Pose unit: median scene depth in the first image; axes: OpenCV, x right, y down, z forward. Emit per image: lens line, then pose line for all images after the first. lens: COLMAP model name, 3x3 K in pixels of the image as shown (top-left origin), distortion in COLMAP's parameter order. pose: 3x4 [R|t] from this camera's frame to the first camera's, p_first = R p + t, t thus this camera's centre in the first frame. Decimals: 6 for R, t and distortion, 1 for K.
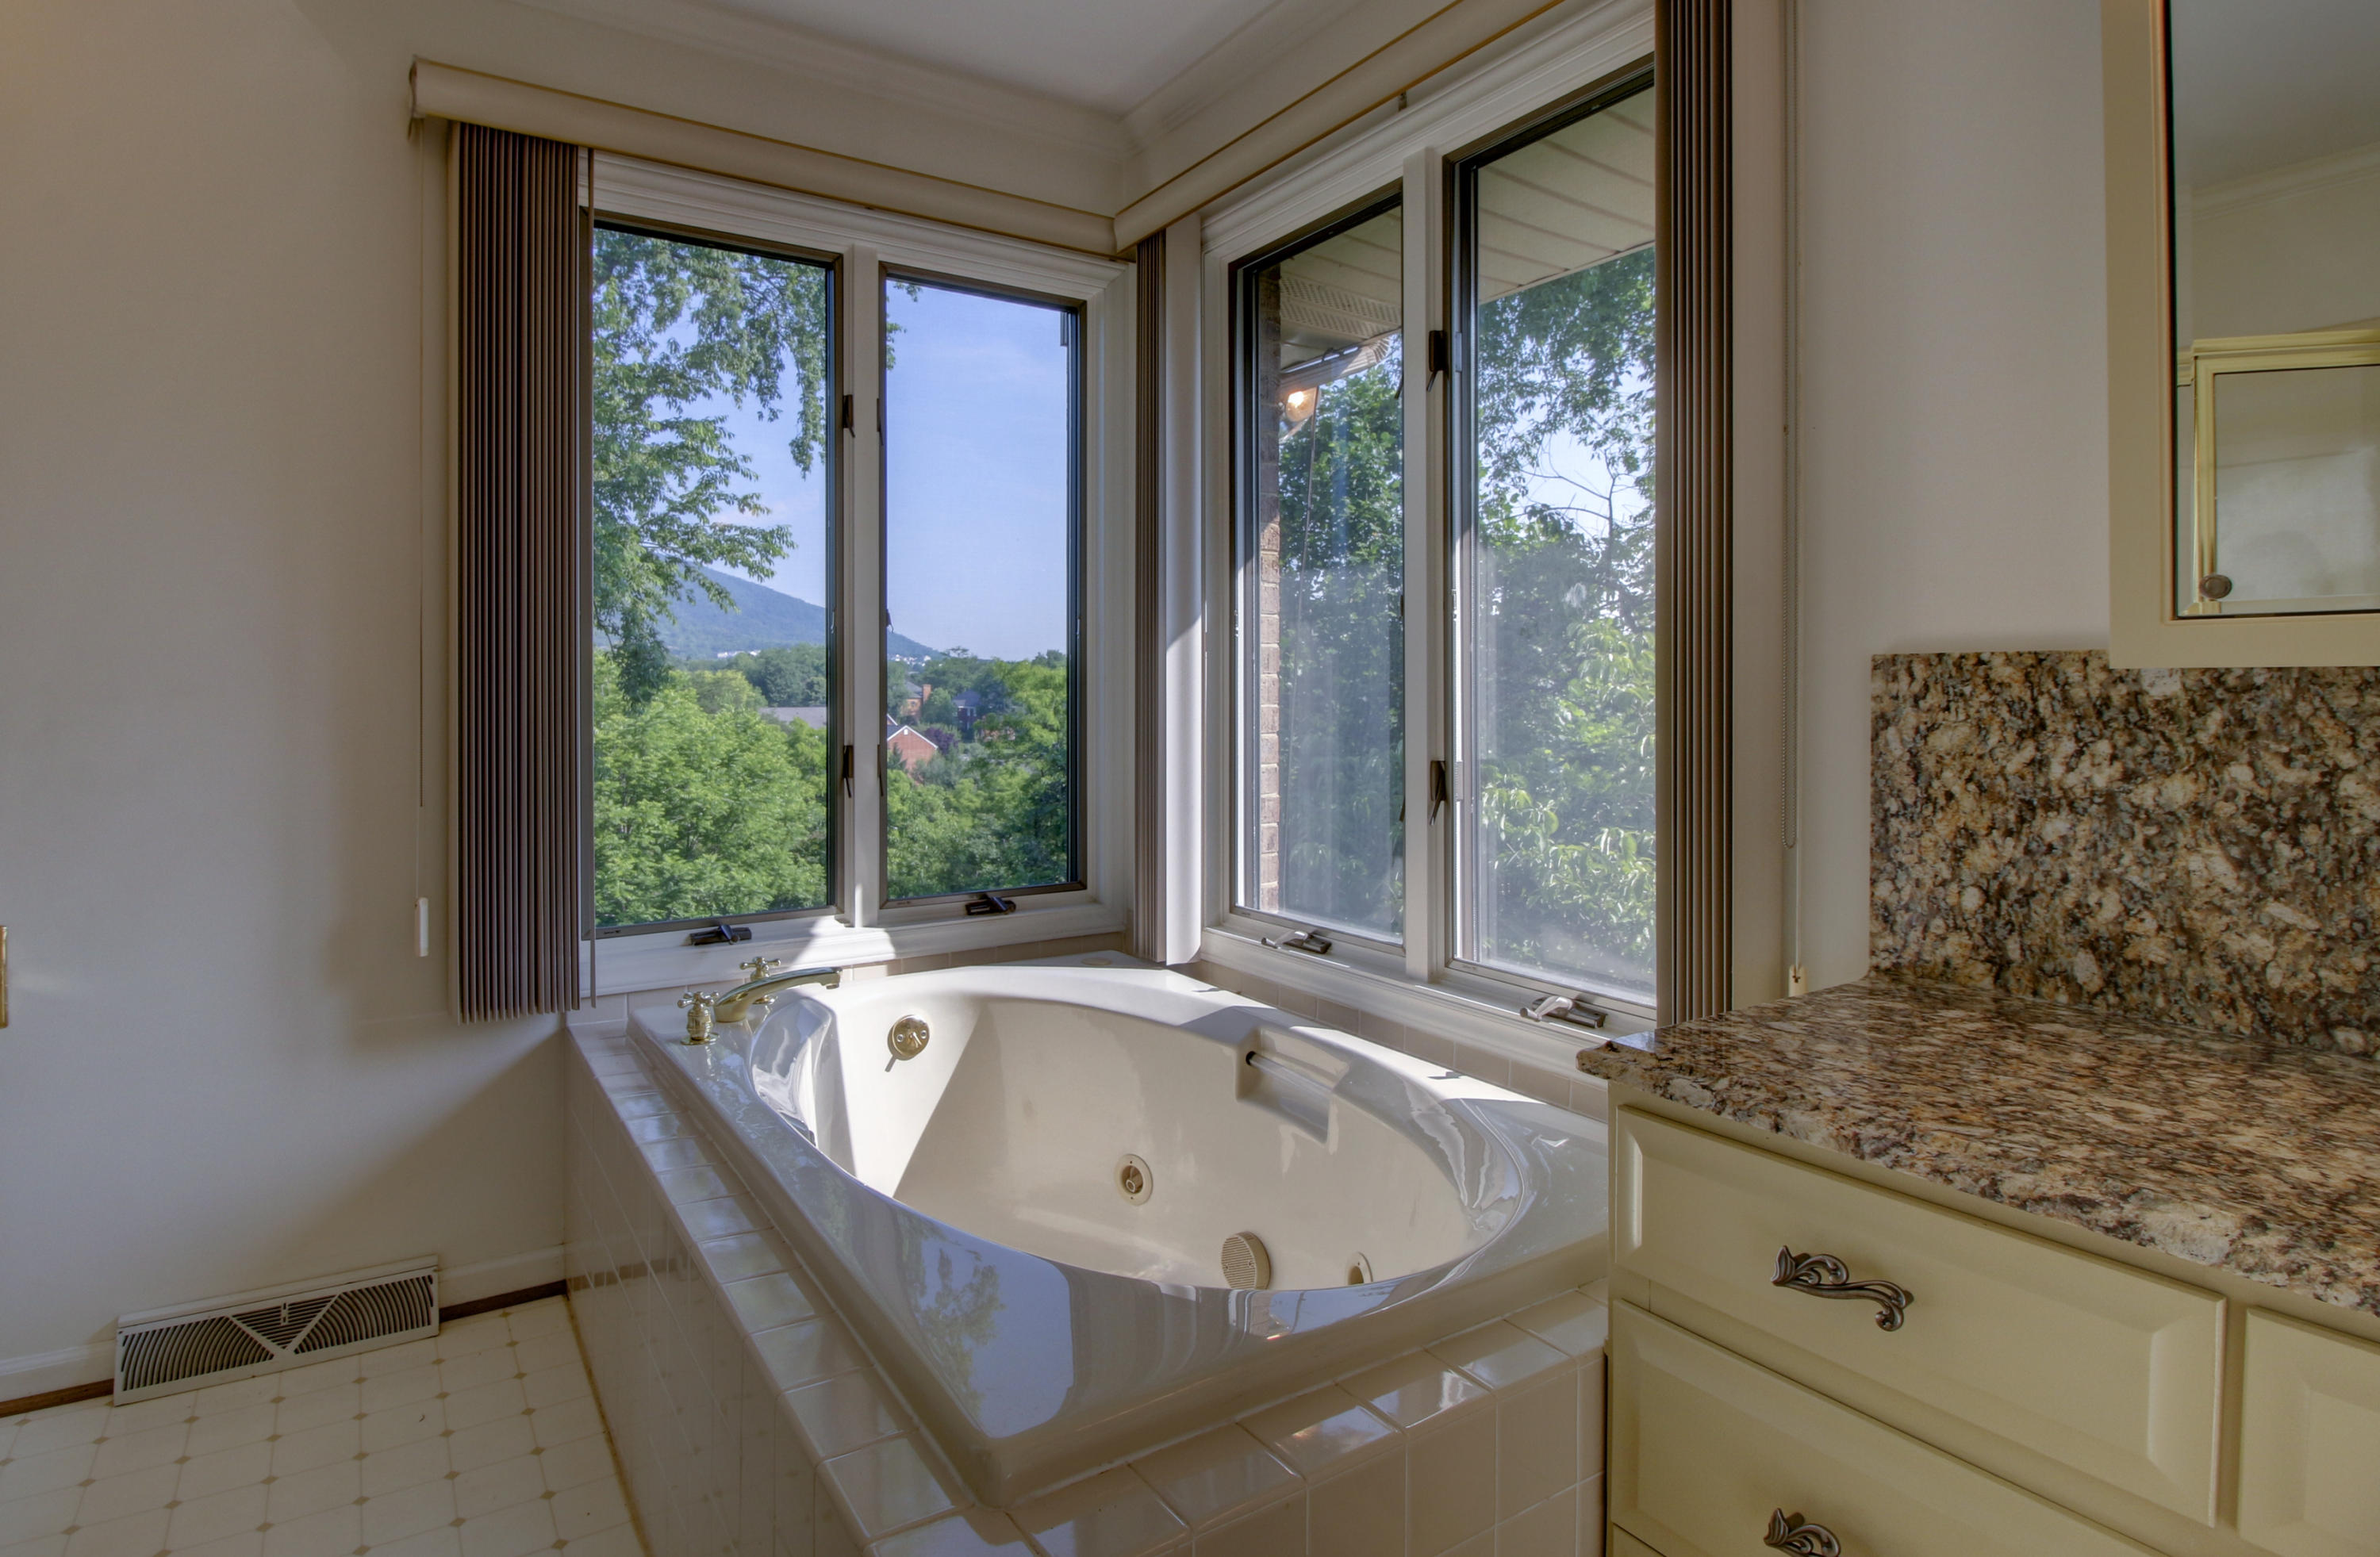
lens RADIAL K [[1210.3, 0, 1079.5], [0, 1210.3, 696.1], [0, 0, 1]] dist [0.000866, -0.014642]
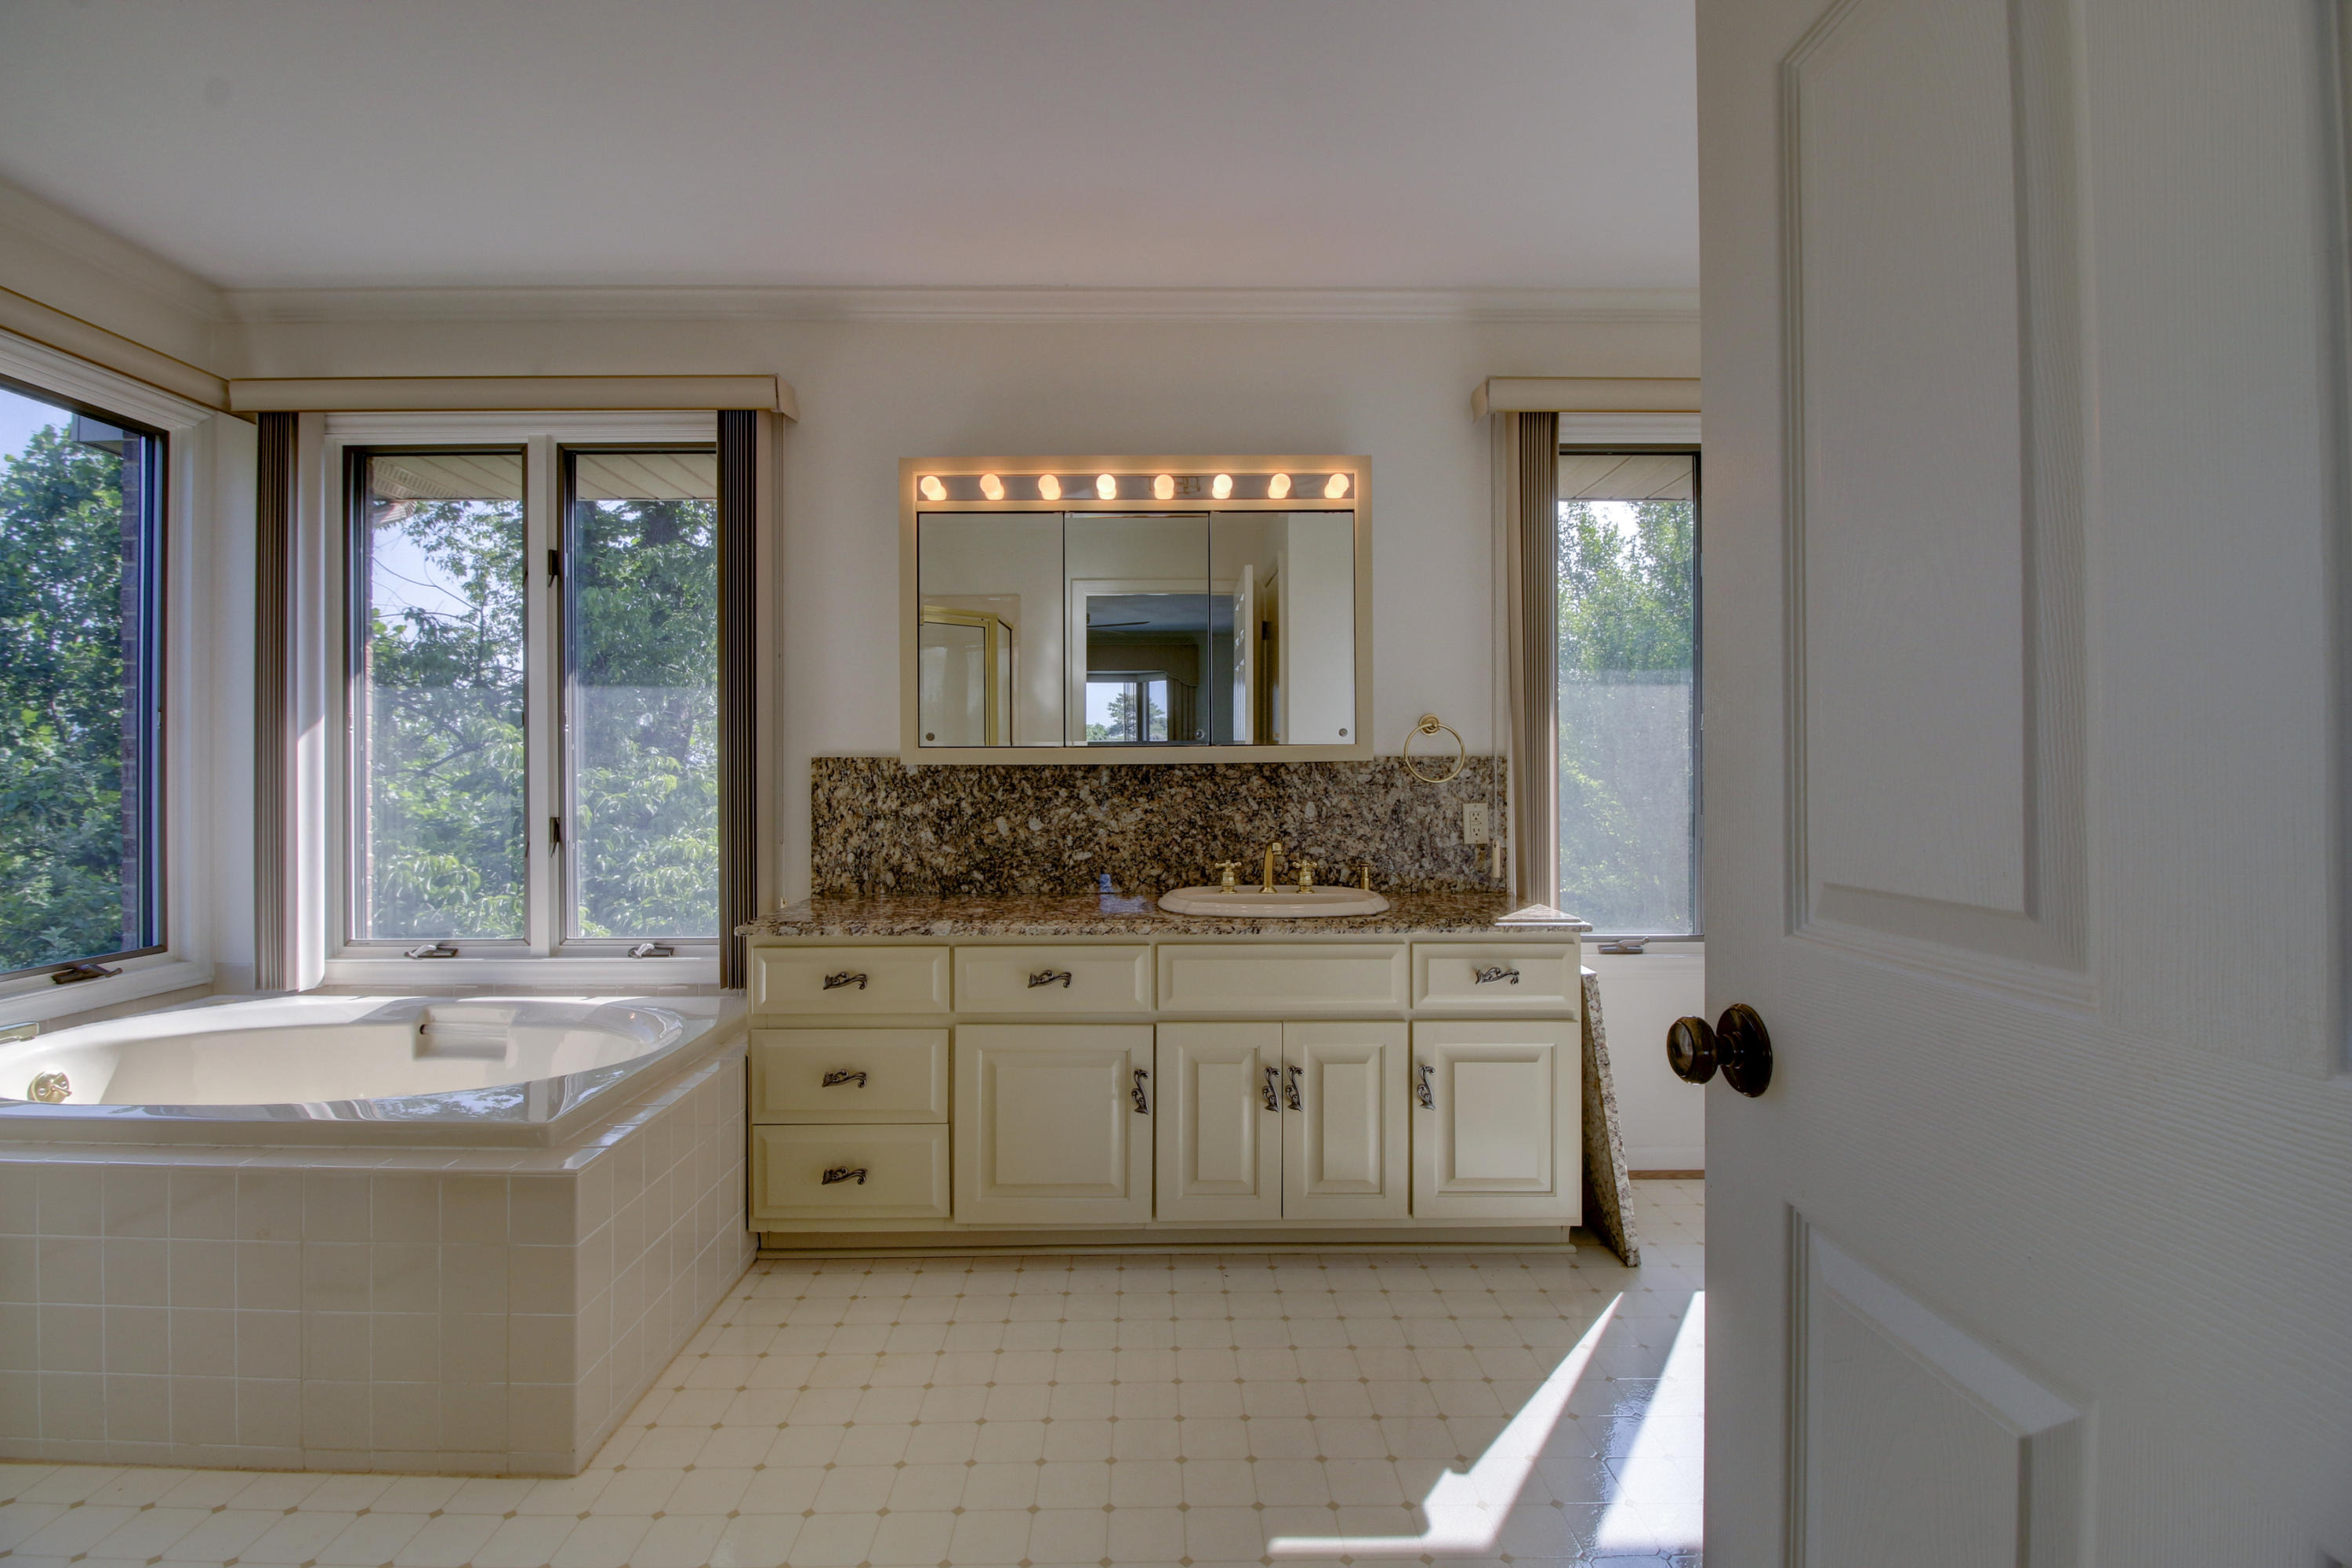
lens RADIAL K [[1086.6, 0, 1178.4], [0, 1086.6, 763.7], [0, 0, 1]] dist [0.005564, -0.015075]
pose [[0.494735, 0.003766, 0.869036, -0.511909], [0.007269, 0.999938, -0.008471, 0.000237], [-0.869013, 0.010508, 0.494677, -0.405612]]
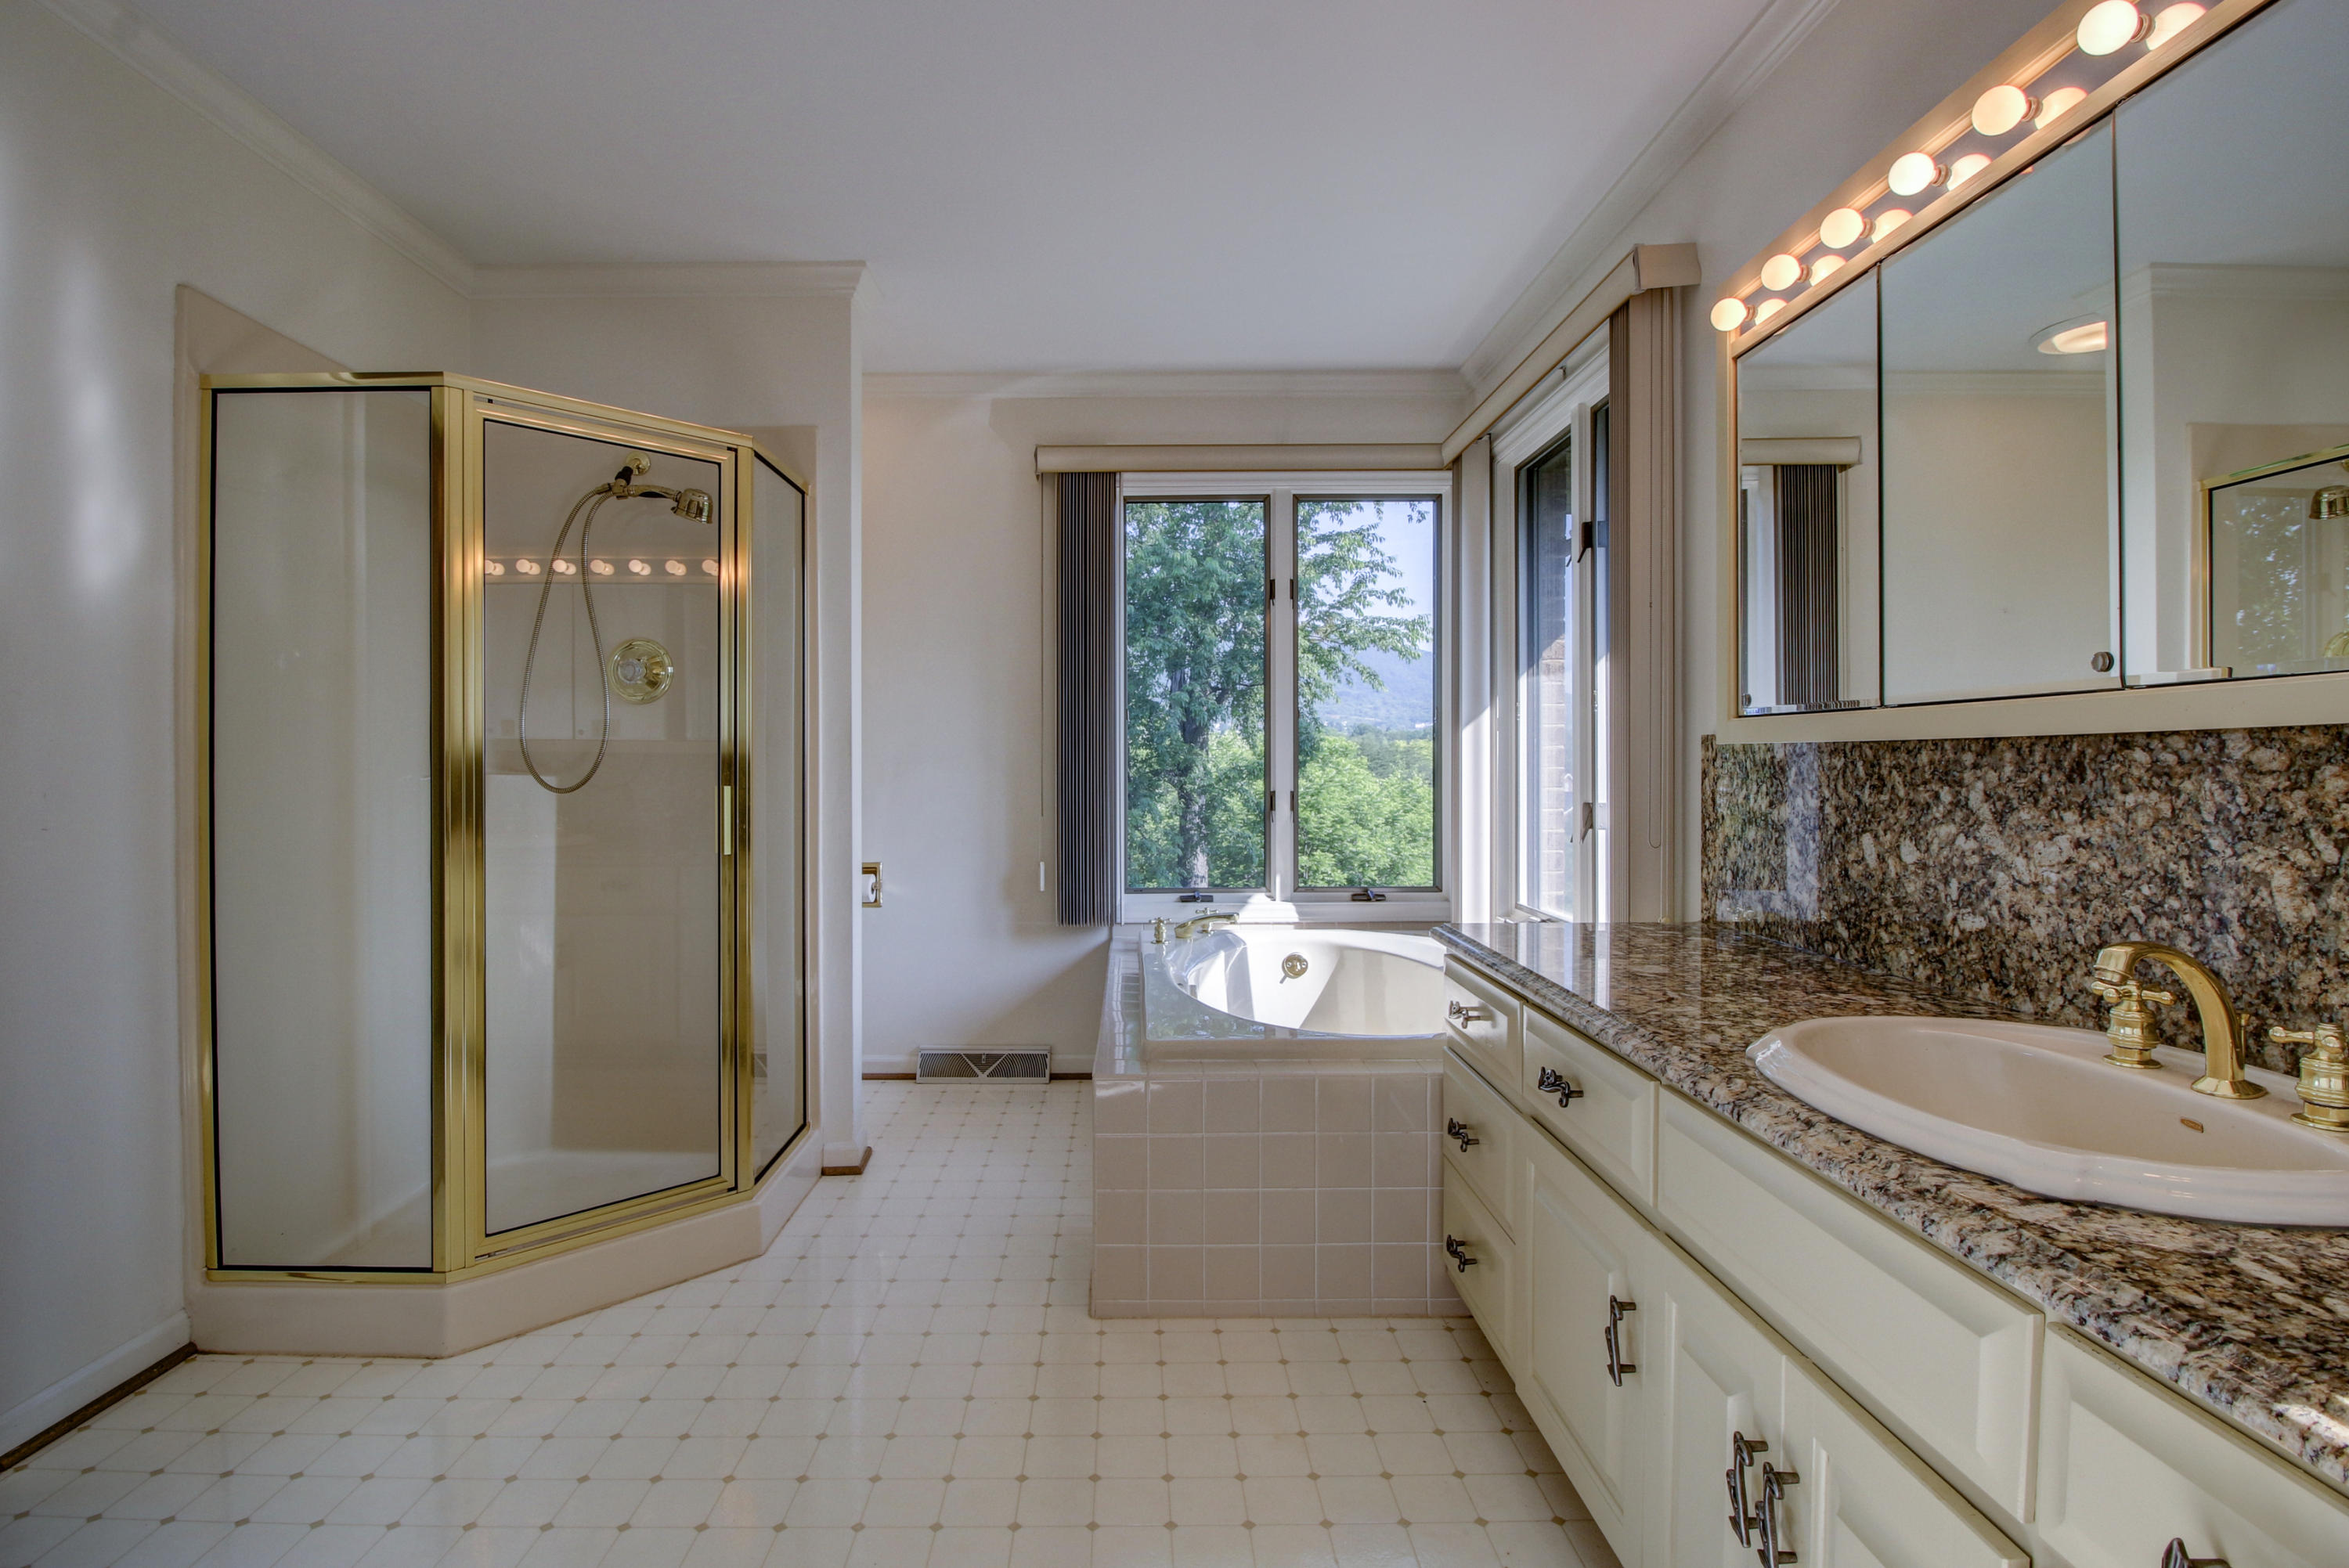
lens RADIAL K [[1152.7, 0, 1138.3], [0, 1152.7, 765.8], [0, 0, 1]] dist [0.000314, -0.000655]
pose [[0.860764, 0.000406, -0.509004, 0.512112], [0.000513, 0.999998, 0.001664, 0.003689], [0.509004, -0.001694, 0.860762, -0.508941]]
